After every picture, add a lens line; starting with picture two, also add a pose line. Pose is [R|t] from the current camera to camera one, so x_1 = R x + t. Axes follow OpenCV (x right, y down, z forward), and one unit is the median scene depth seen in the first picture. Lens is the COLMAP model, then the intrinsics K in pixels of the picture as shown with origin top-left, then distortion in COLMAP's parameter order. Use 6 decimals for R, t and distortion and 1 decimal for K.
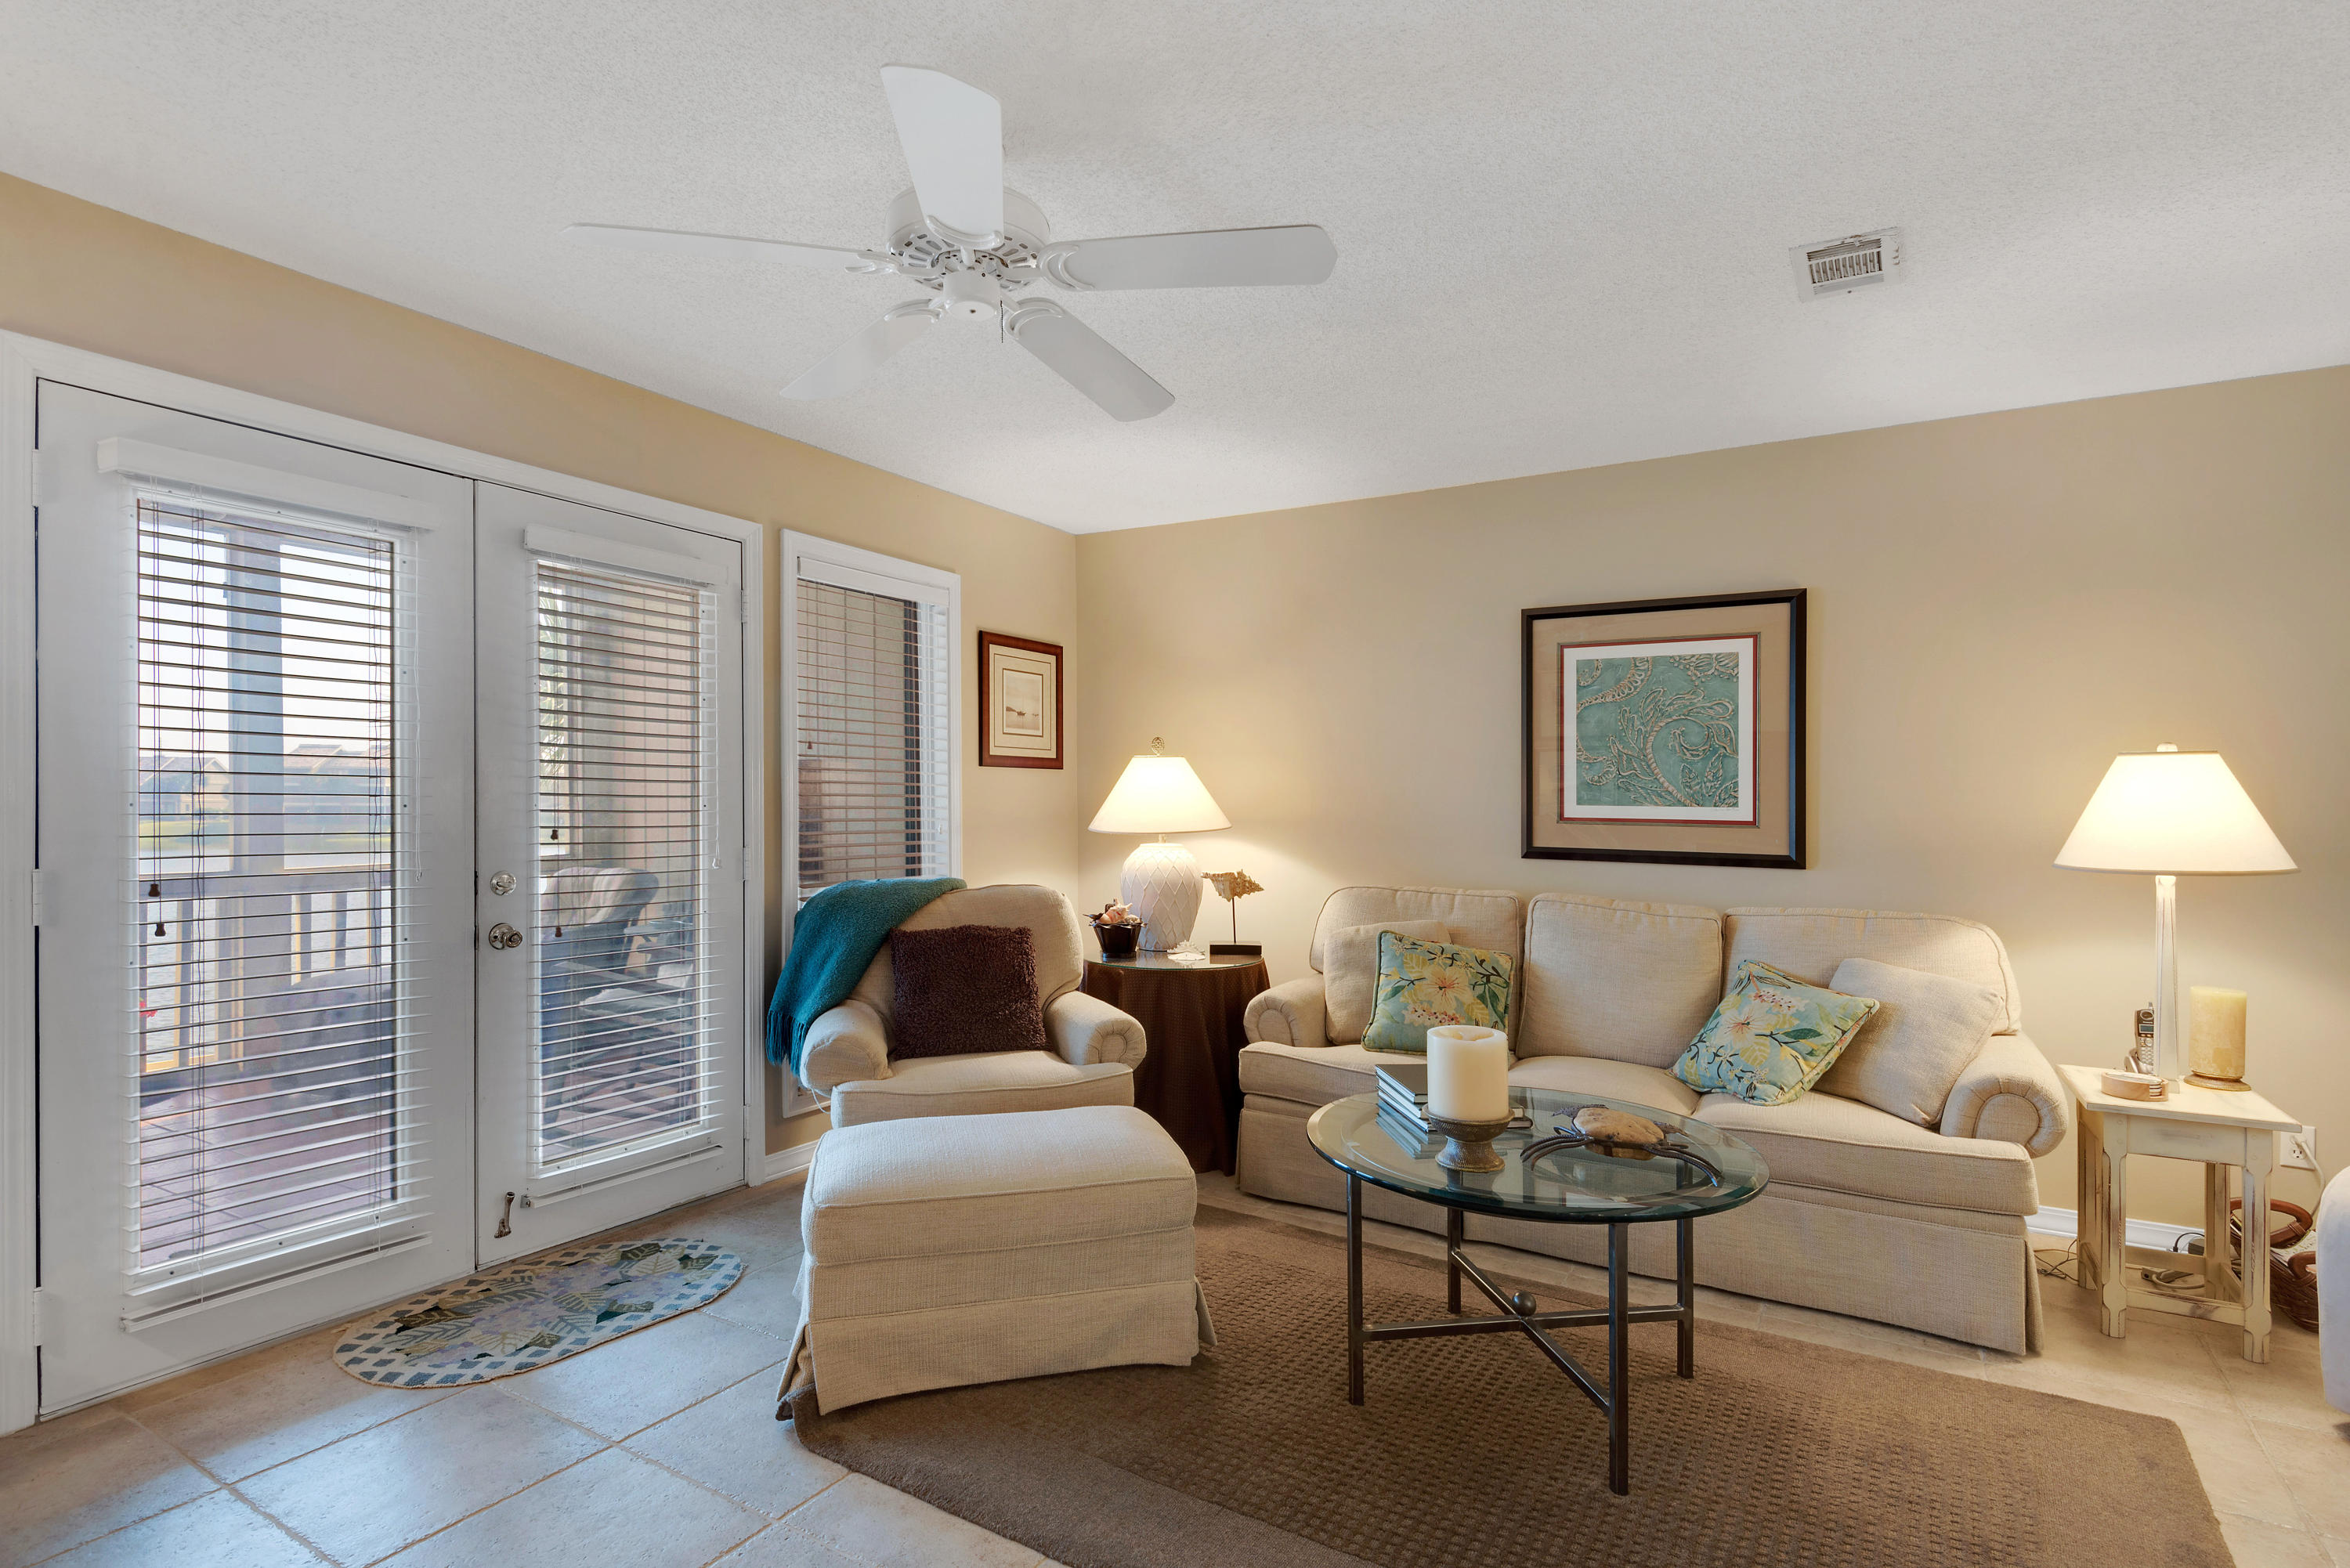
lens RADIAL K [[1167.7, 0, 1174.1], [0, 1167.7, 784.3], [0, 0, 1]] dist [0.008737, -0.008662]
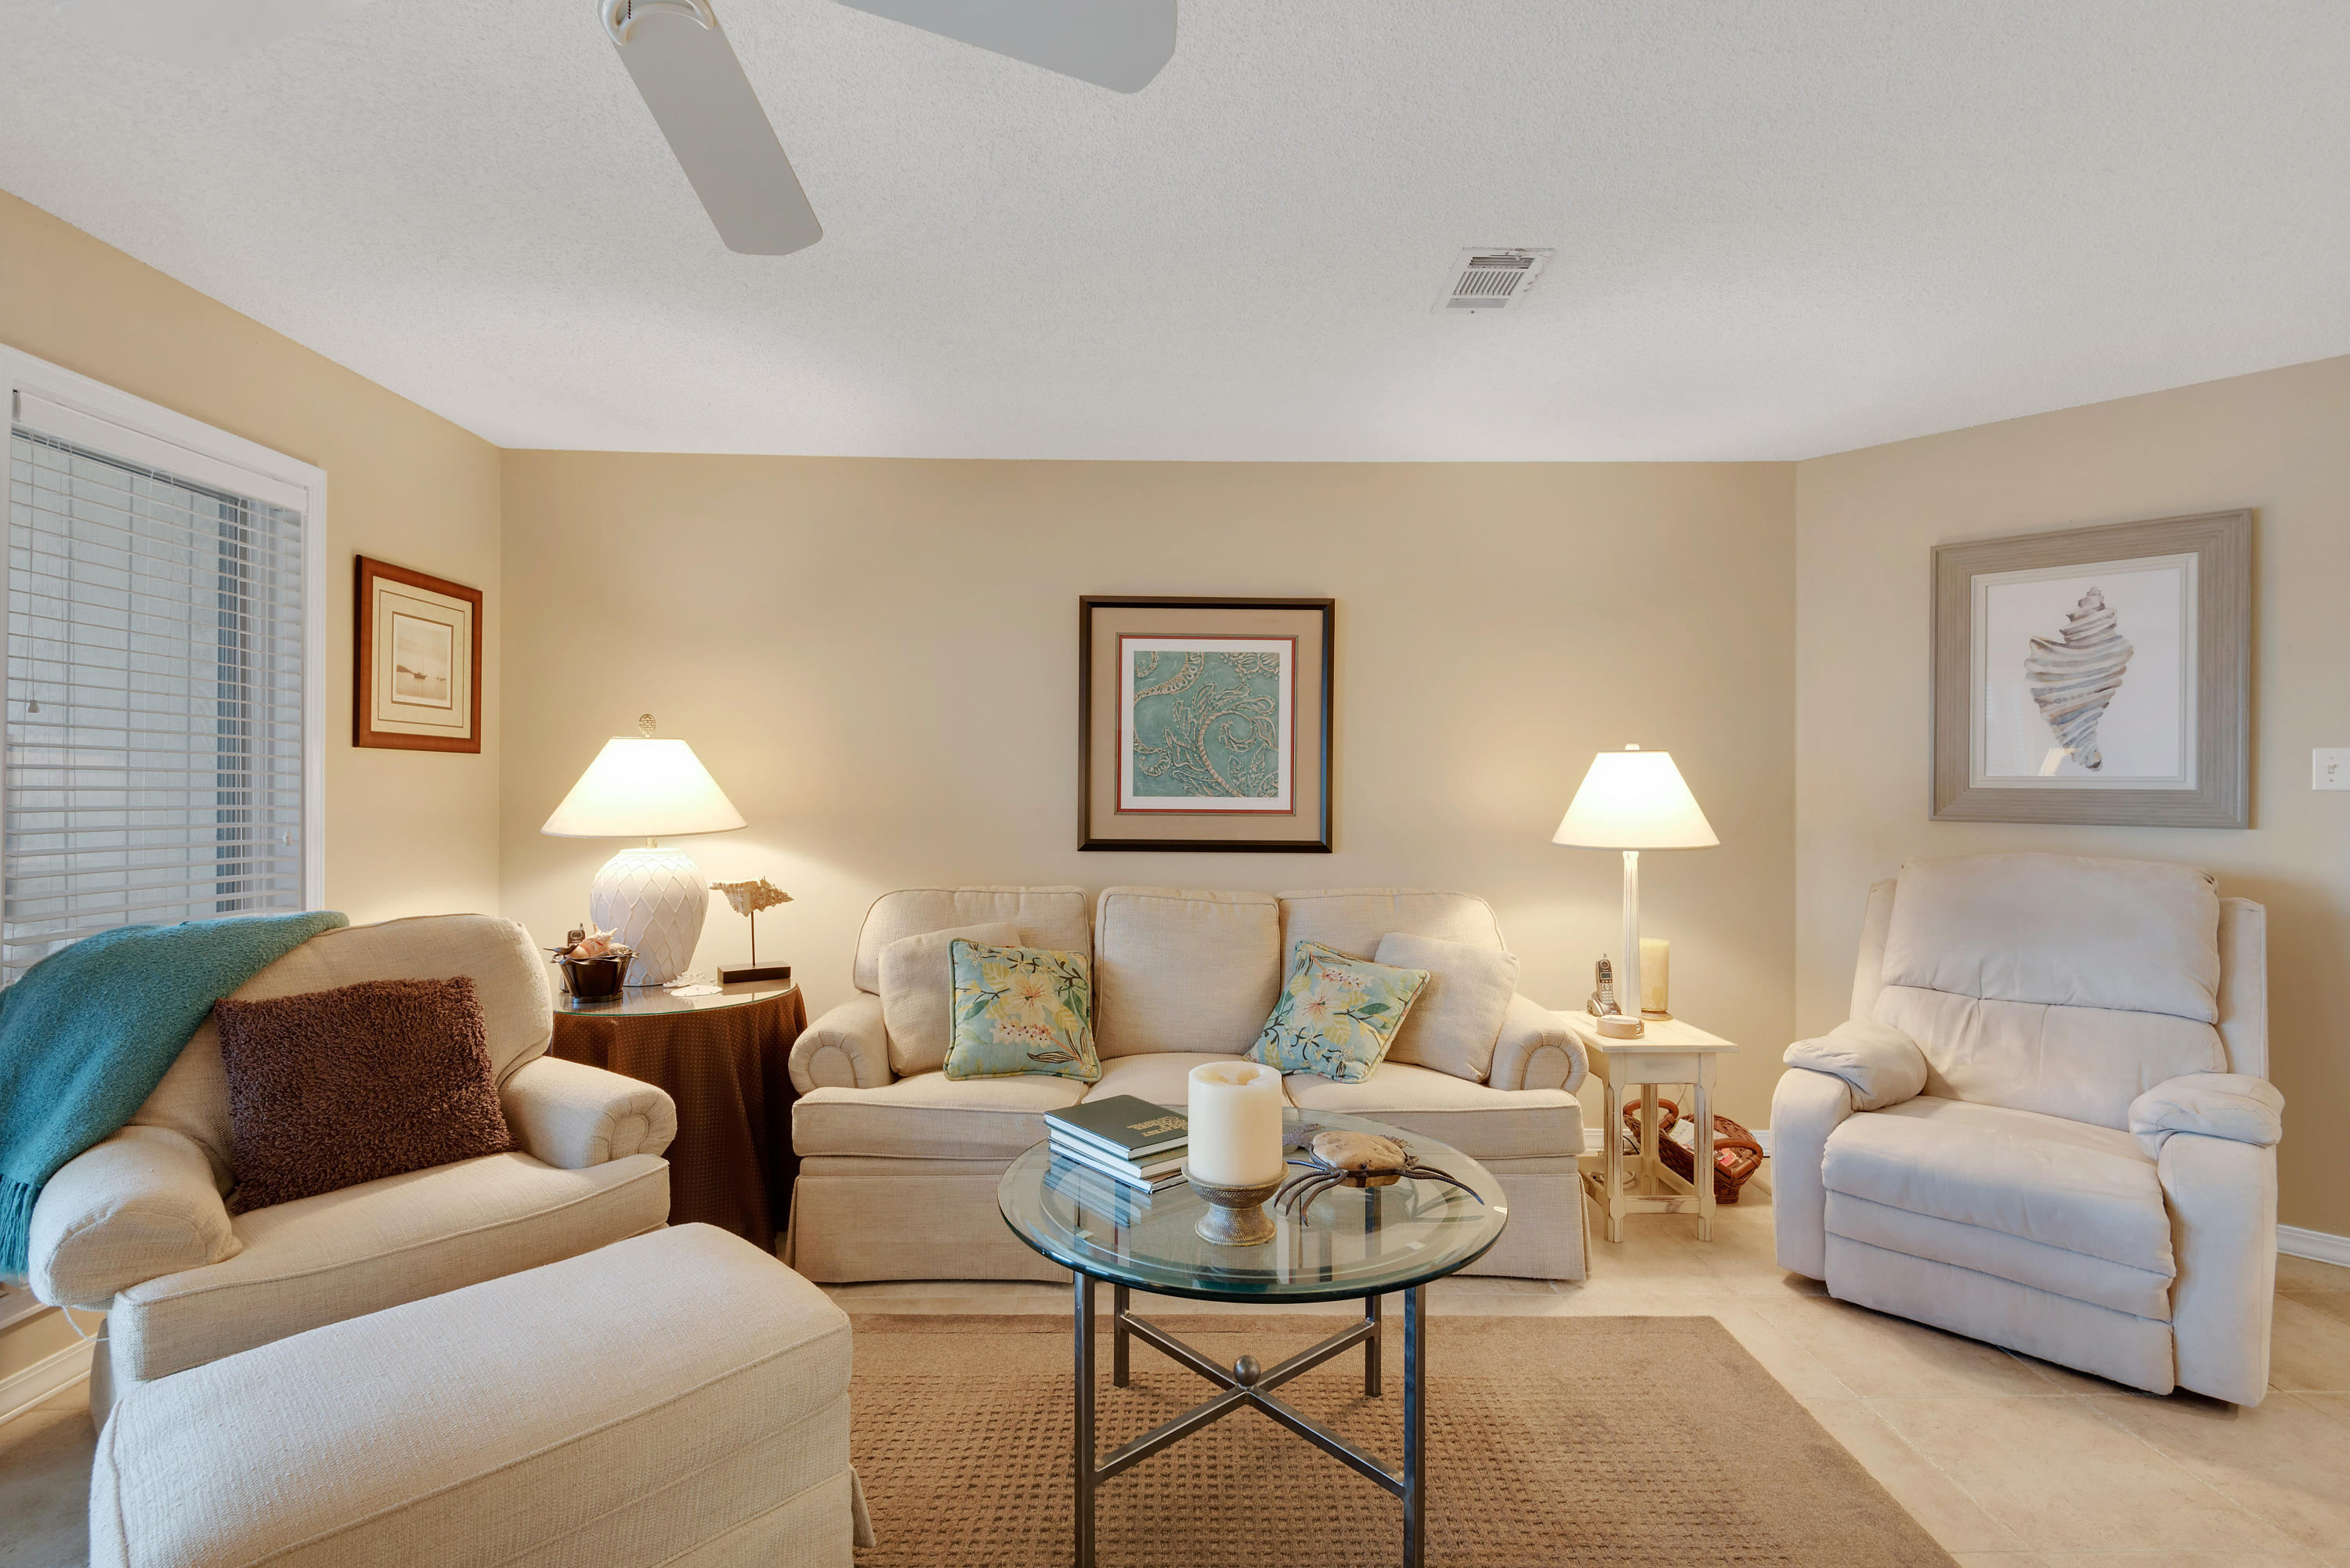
lens RADIAL K [[1057.6, 0, 1183.6], [0, 1057.6, 760.4], [0, 0, 1]] dist [0.013399, -0.011211]
pose [[0.839990, 0.011623, 0.542478, -0.118120], [-0.003576, 0.999867, -0.015886, 0.001553], [-0.542590, 0.011404, 0.839920, 0.240080]]
